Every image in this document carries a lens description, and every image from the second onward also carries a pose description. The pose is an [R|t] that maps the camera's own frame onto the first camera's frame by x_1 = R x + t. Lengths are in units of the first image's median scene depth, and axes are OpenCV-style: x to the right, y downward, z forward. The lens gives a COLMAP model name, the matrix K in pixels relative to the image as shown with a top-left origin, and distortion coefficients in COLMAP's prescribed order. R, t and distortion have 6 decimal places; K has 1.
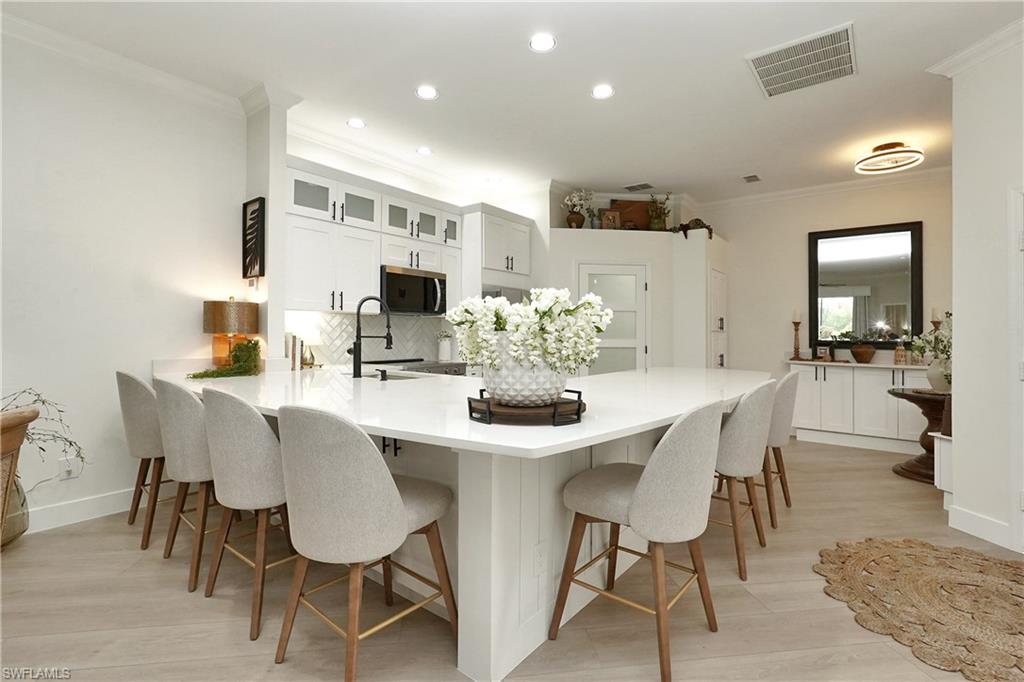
lens RADIAL K [[478.6, 0, 498.2], [0, 478.6, 322.2], [0, 0, 1]] dist [-0.030776, 0.010960]
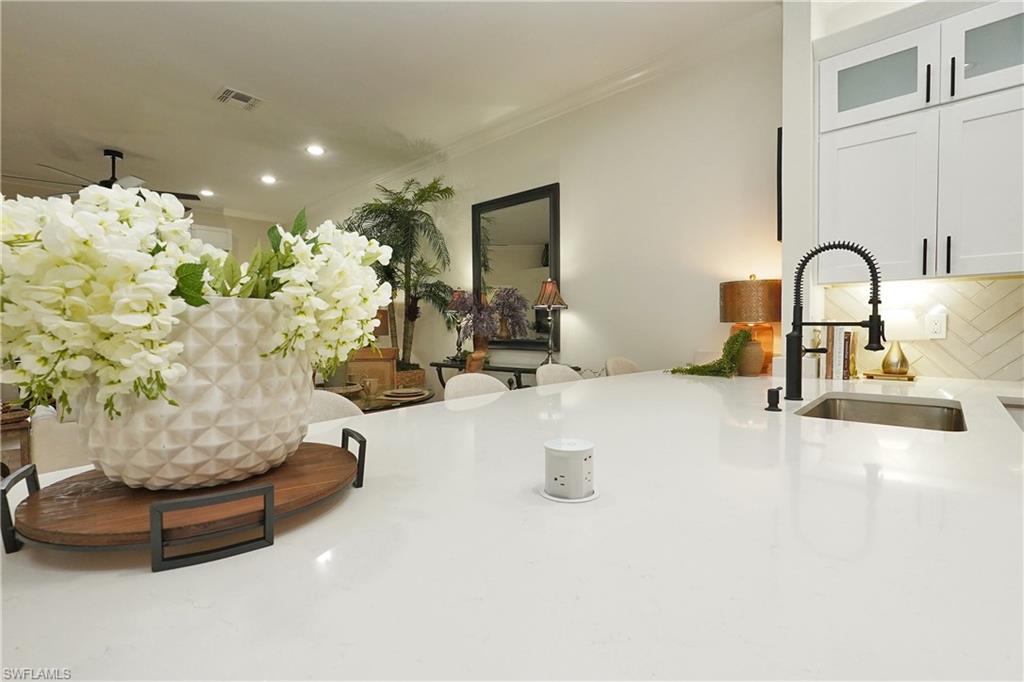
lens RADIAL K [[474.7, 0, 514.6], [0, 474.7, 340.9], [0, 0, 1]] dist [-0.002954, -0.000185]
pose [[-0.068728, 0.021805, -0.997397, 0.182668], [0.030154, 0.999350, 0.019770, 0.020663], [0.997180, -0.028716, -0.069341, 0.500178]]
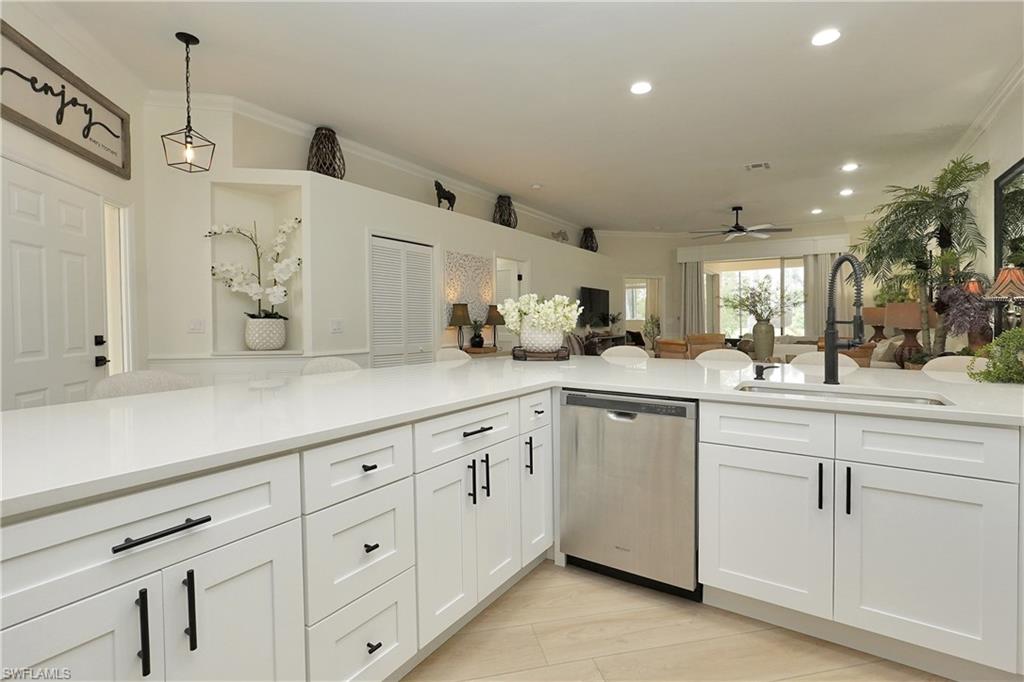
lens RADIAL K [[478.6, 0, 498.2], [0, 478.6, 322.2], [0, 0, 1]] dist [-0.030776, 0.010960]
pose [[-0.997066, -0.010488, -0.075828, 0.146247], [-0.009316, 0.999832, -0.015793, 0.032137], [0.075981, -0.015040, -0.996996, 1.138003]]
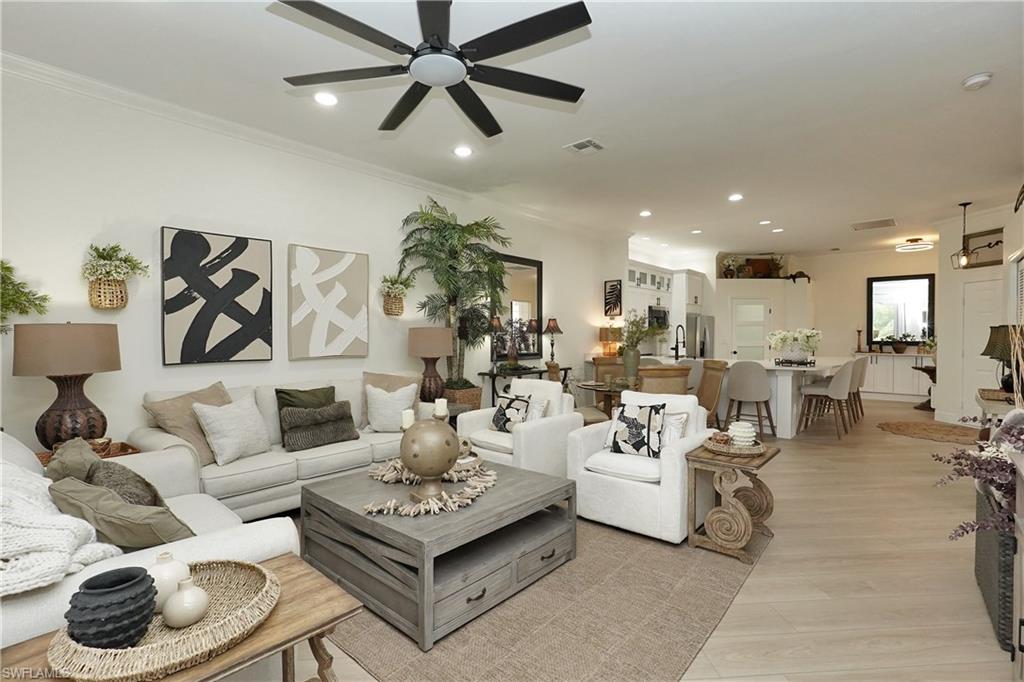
lens RADIAL K [[482.9, 0, 502.7], [0, 482.9, 337.6], [0, 0, 1]] dist [-0.032339, 0.017076]
pose [[0.998926, -0.012093, -0.044731, -0.737403], [0.013311, 0.999546, 0.027035, -0.048555], [0.044383, -0.027601, 0.998633, -0.989346]]
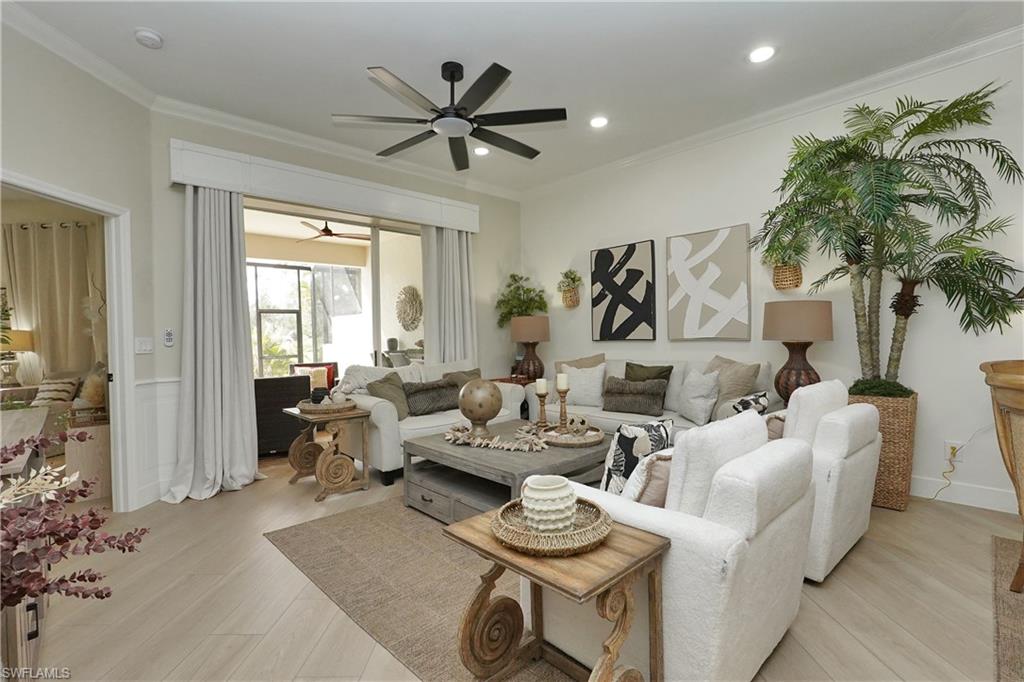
lens RADIAL K [[474.7, 0, 514.6], [0, 474.7, 340.9], [0, 0, 1]] dist [-0.002954, -0.000185]
pose [[-0.130772, 0.004967, -0.991400, -0.130360], [0.038573, 0.999256, -0.000081, 0.001507], [0.990662, -0.038252, -0.130867, -0.294056]]
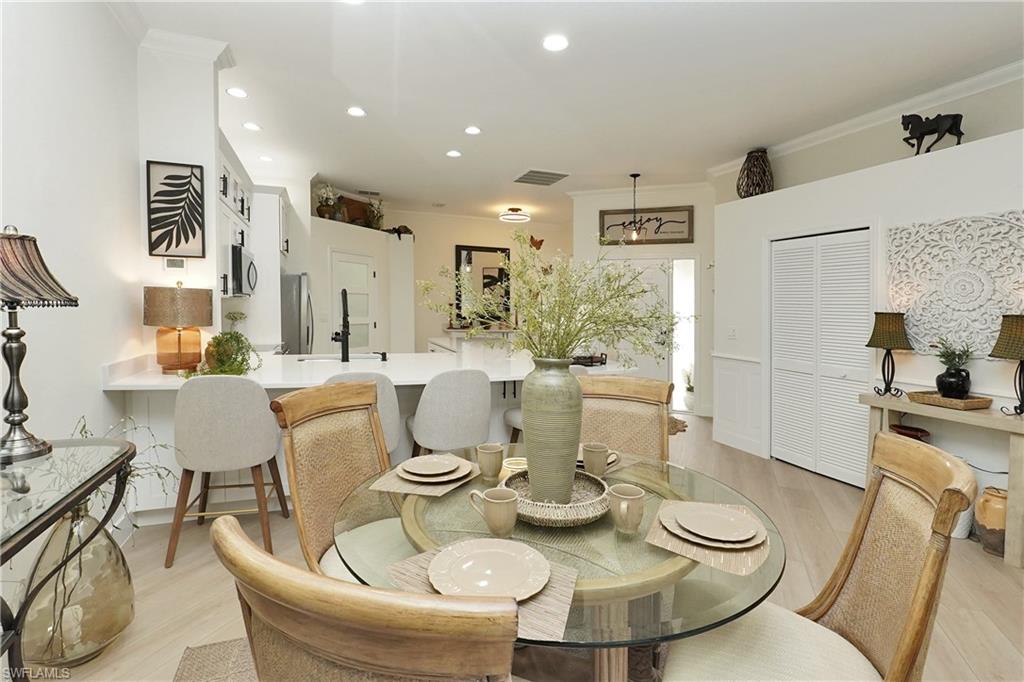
lens RADIAL K [[490.9, 0, 527.7], [0, 490.9, 311.8], [0, 0, 1]] dist [-0.001258, -0.000133]
pose [[0.479232, -0.007763, 0.877654, -0.777073], [-0.035405, 0.998976, 0.028168, -0.035953], [-0.876974, -0.044572, 0.478466, 0.040114]]
